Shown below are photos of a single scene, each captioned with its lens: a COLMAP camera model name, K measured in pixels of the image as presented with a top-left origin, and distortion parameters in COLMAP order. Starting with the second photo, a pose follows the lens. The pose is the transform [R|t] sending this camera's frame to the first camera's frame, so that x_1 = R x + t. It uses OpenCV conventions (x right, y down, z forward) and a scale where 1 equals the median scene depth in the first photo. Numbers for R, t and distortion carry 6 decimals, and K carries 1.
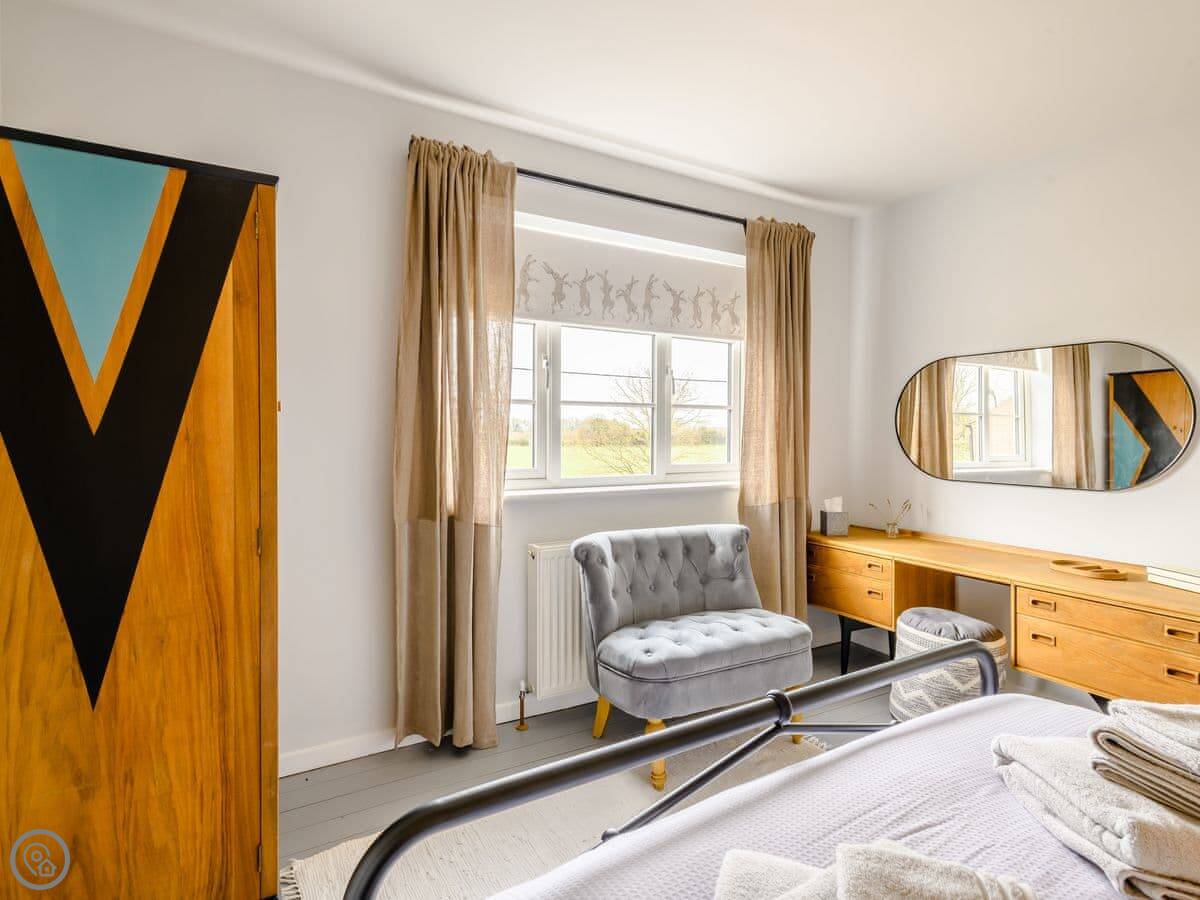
lens RADIAL K [[684.2, 0, 607.0], [0, 684.2, 433.6], [0, 0, 1]] dist [-0.002048, -0.002853]
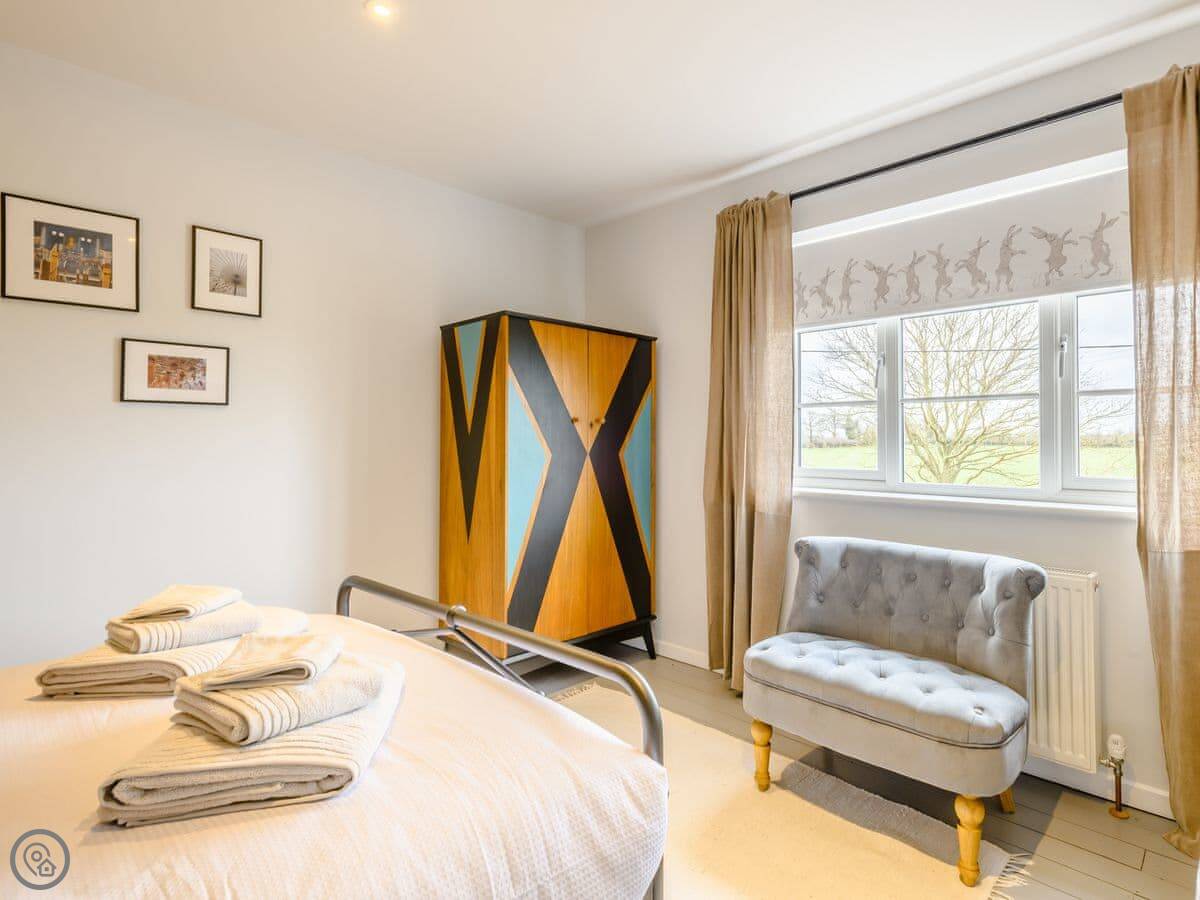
lens RADIAL K [[655.8, 0, 639.4], [0, 655.8, 426.5], [0, 0, 1]] dist [0.015352, -0.007174]
pose [[0.219034, -0.017861, -0.975554, 0.769880], [0.002633, 0.999840, -0.017715, 0.005281], [0.975714, 0.001312, 0.219046, 0.478338]]
